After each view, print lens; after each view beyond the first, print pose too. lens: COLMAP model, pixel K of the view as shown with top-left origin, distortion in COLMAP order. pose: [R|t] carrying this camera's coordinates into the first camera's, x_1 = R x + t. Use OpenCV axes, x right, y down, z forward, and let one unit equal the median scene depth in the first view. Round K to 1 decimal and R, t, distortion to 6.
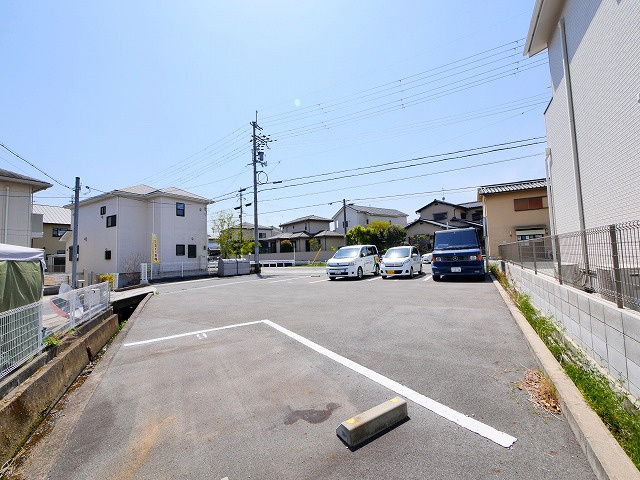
lens RADIAL K [[268.4, 0, 319.7], [0, 268.4, 238.3], [0, 0, 1]] dist [-0.004816, -0.000034]
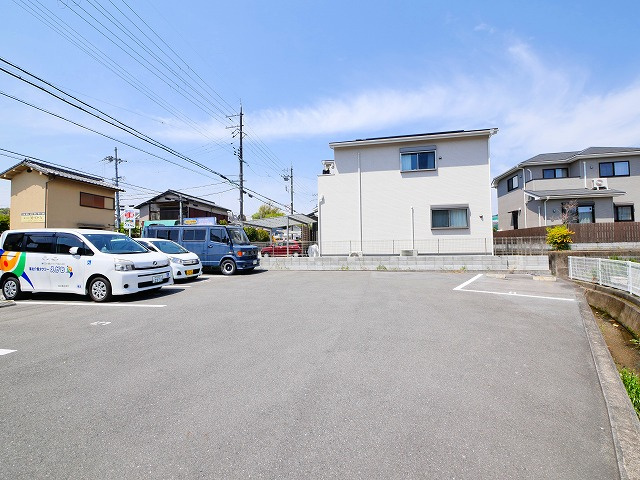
lens RADIAL K [[268.4, 0, 319.7], [0, 268.4, 238.3], [0, 0, 1]] dist [-0.004816, -0.000034]
pose [[-0.327023, 0.069911, 0.942427, -0.551949], [-0.035039, 0.995677, -0.086020, 0.085147], [-0.944367, -0.061152, -0.323160, 0.919924]]
